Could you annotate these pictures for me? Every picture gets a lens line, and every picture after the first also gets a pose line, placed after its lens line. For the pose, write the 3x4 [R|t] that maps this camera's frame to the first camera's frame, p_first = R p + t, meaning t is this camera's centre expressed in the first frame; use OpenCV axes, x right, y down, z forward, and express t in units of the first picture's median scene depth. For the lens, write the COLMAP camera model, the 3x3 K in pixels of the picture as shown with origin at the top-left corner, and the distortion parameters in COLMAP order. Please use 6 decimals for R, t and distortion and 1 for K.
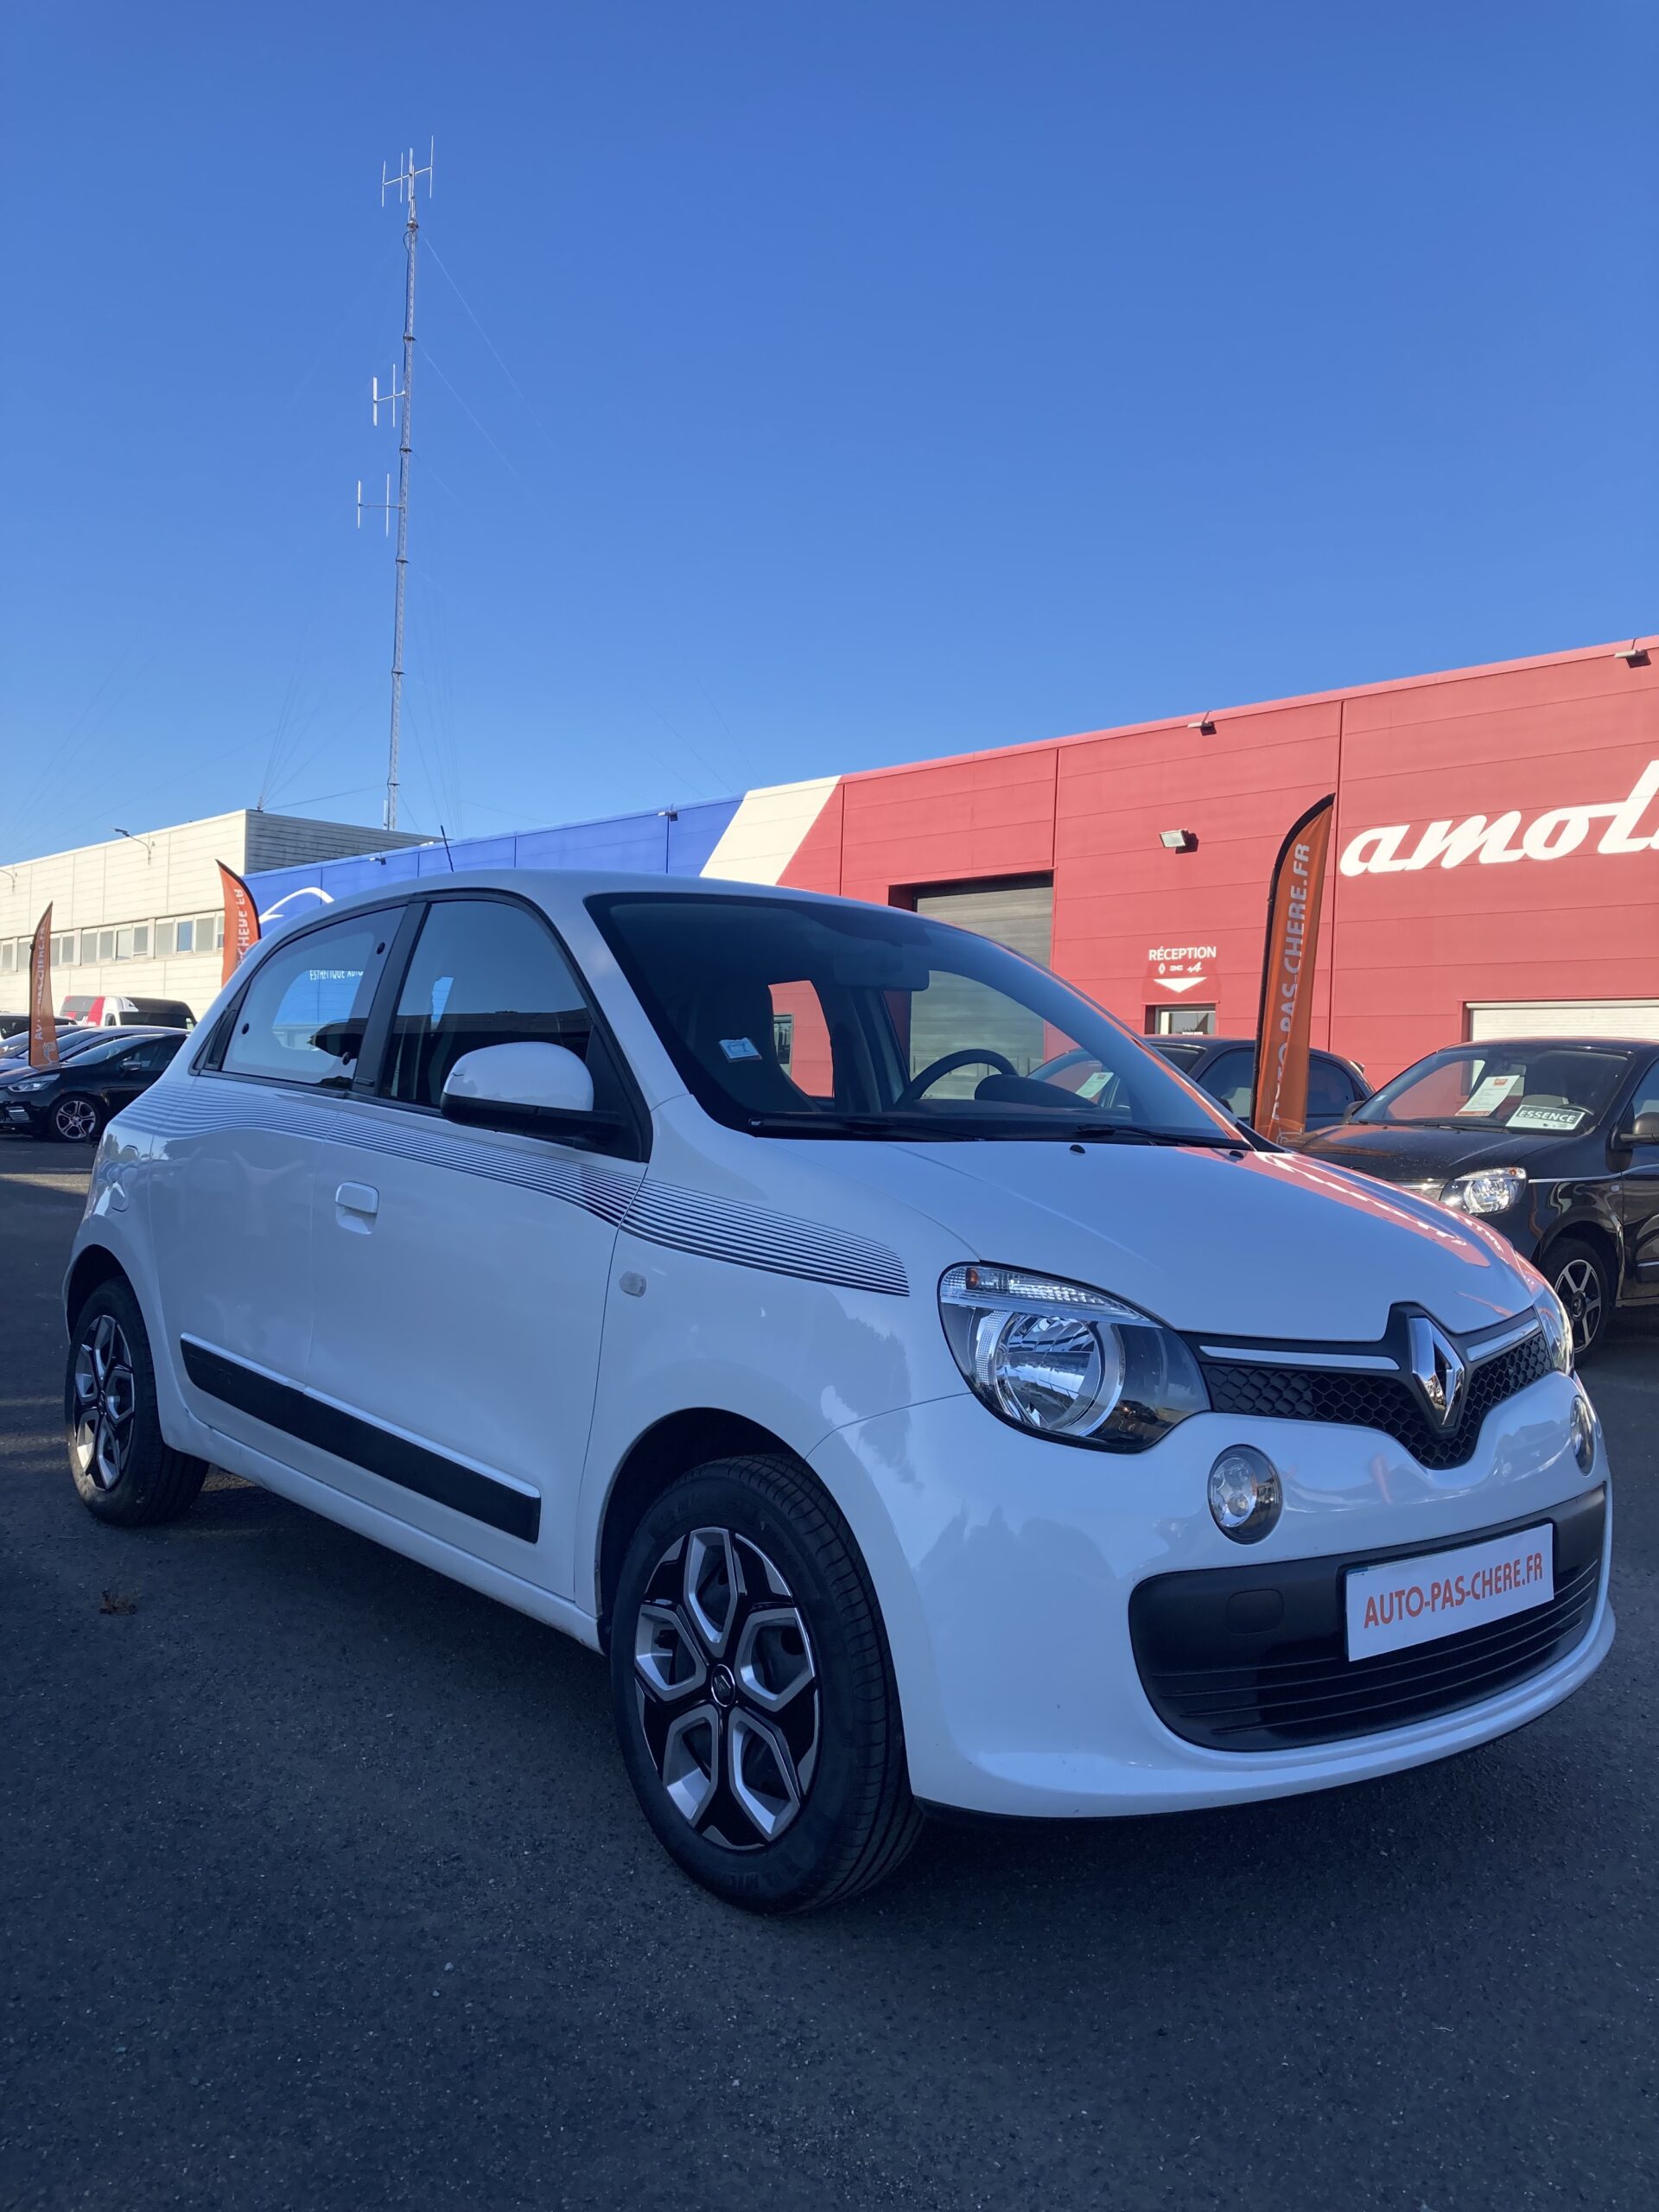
lens RADIAL K [[1787.0, 0, 829.5], [0, 1787.0, 1106.0], [0, 0, 1]] dist [-0.003062, -0.005843]
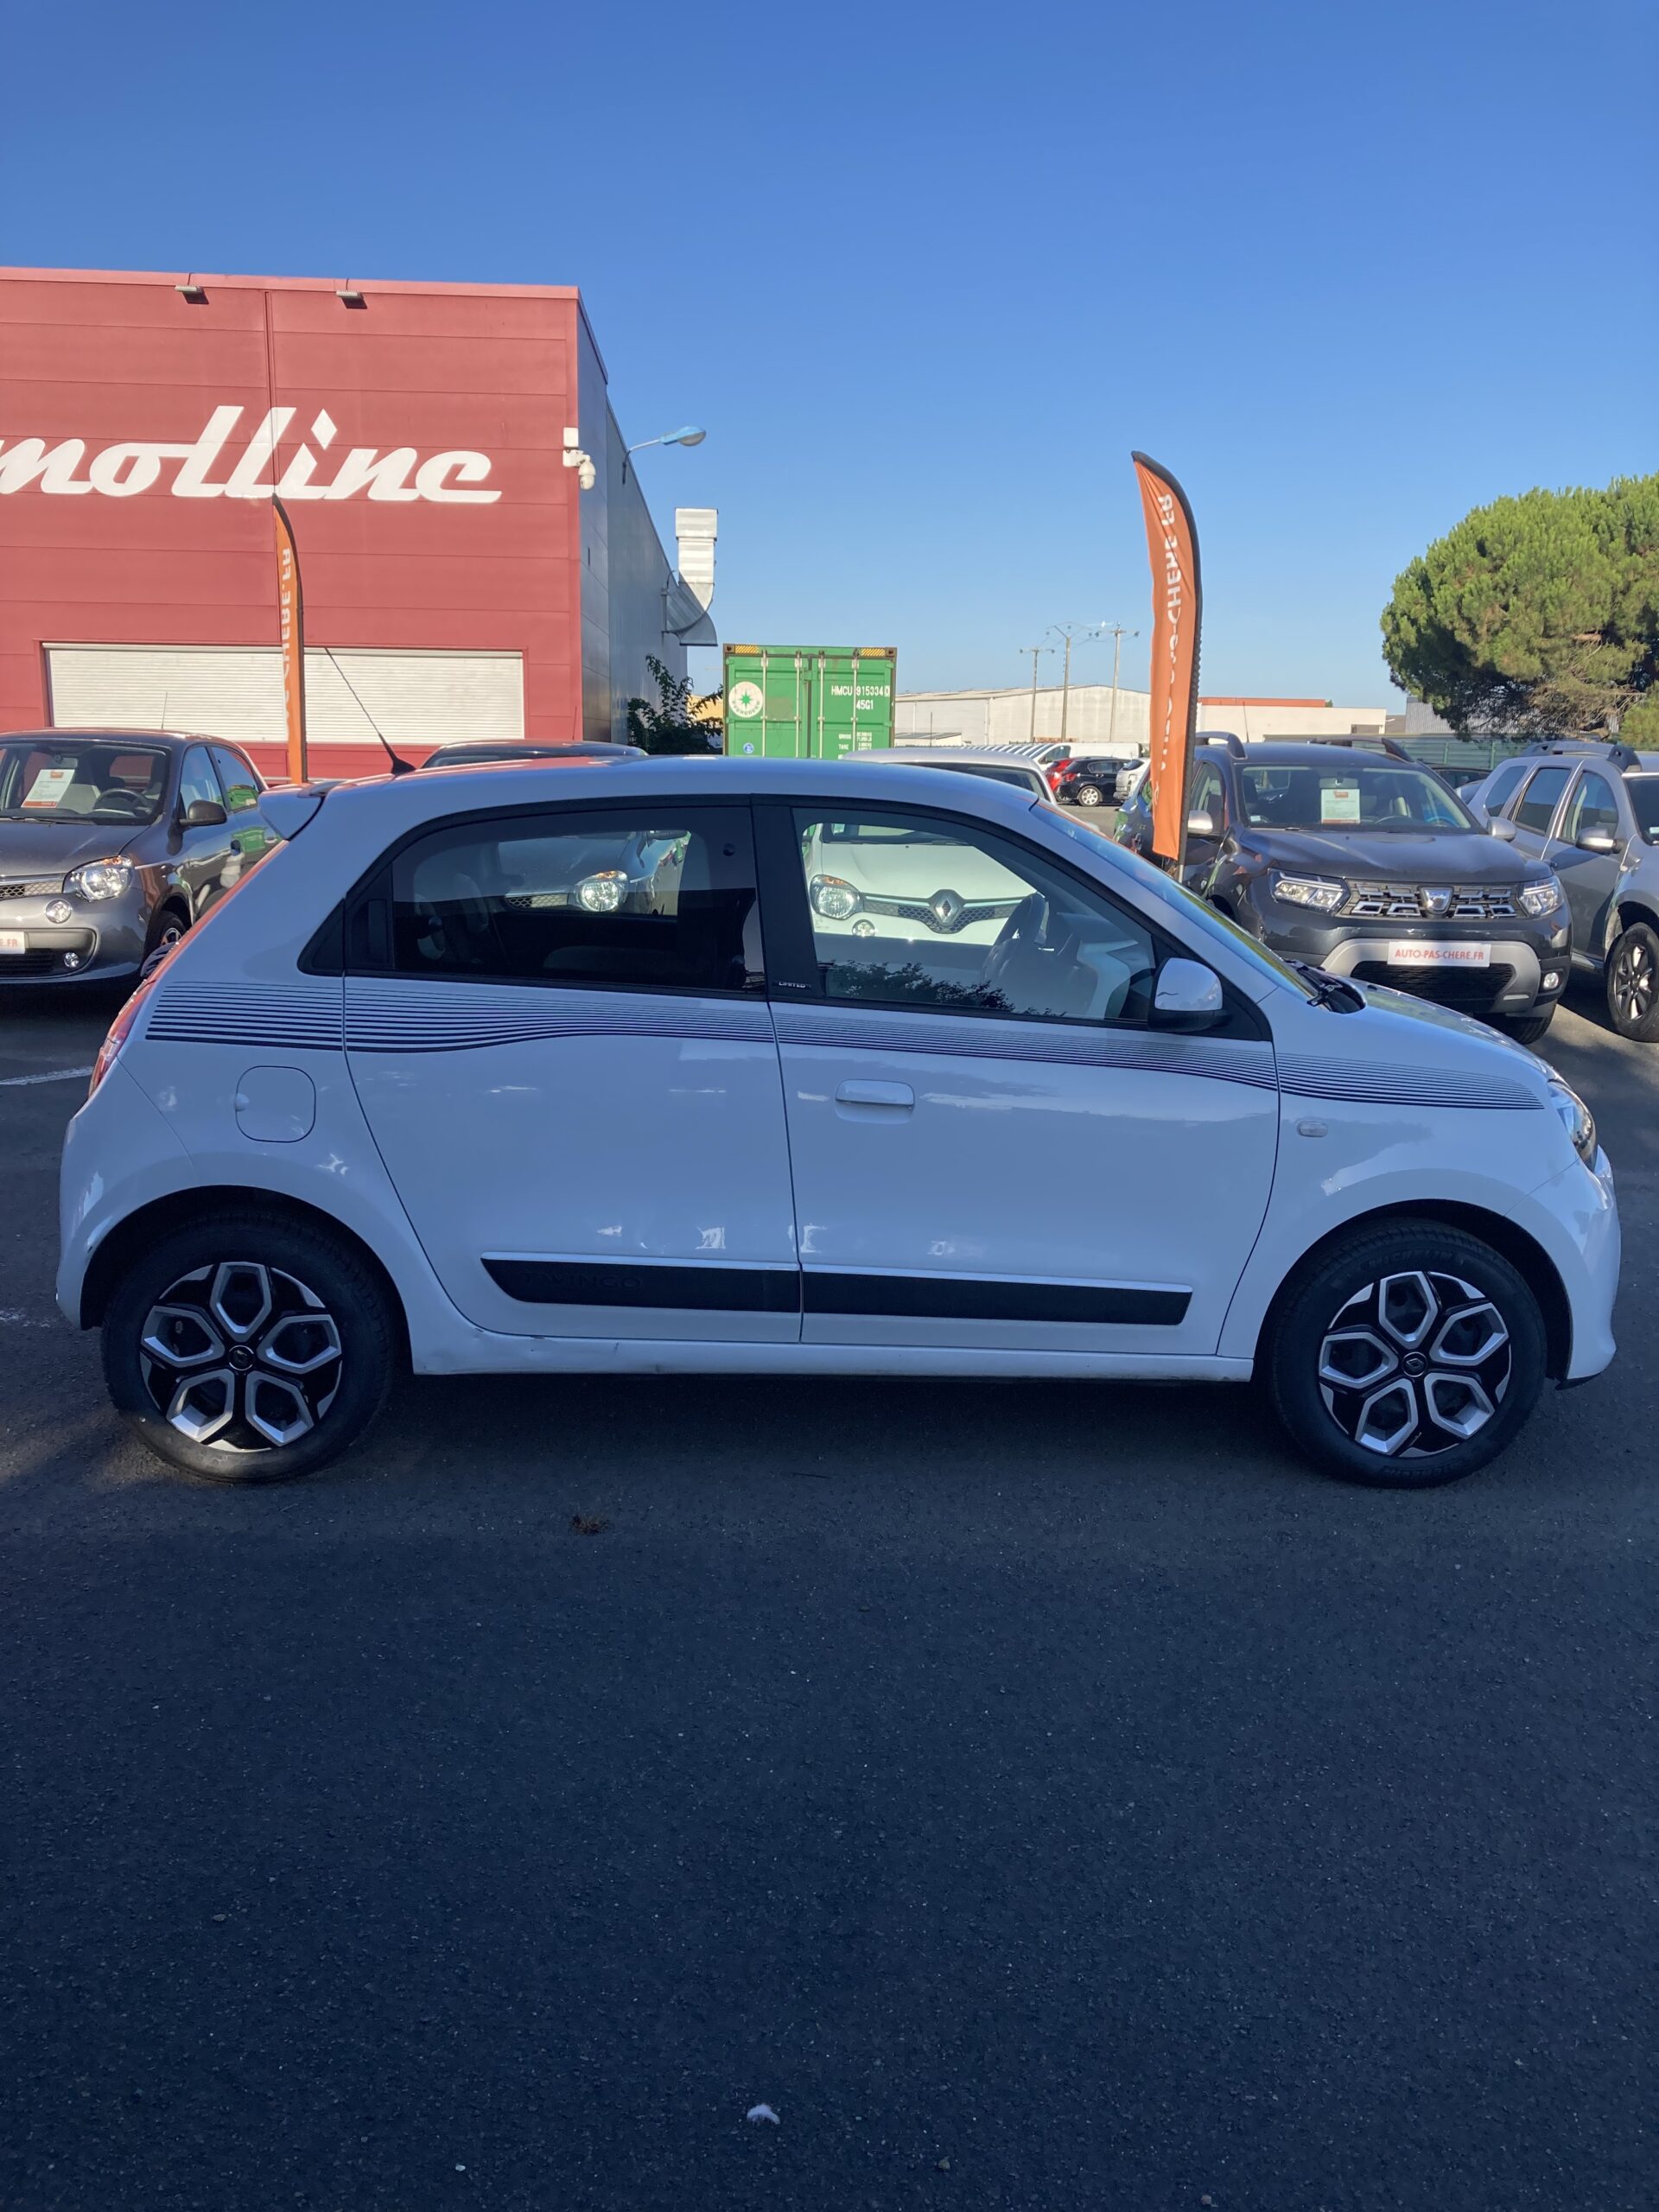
lens RADIAL K [[1787.0, 0, 829.5], [0, 1787.0, 1106.0], [0, 0, 1]] dist [-0.003062, -0.005843]
pose [[0.619328, -0.179081, 0.764436, -0.175470], [0.005343, 0.974579, 0.223981, -0.029525], [-0.785114, -0.134633, 0.604541, 0.053050]]
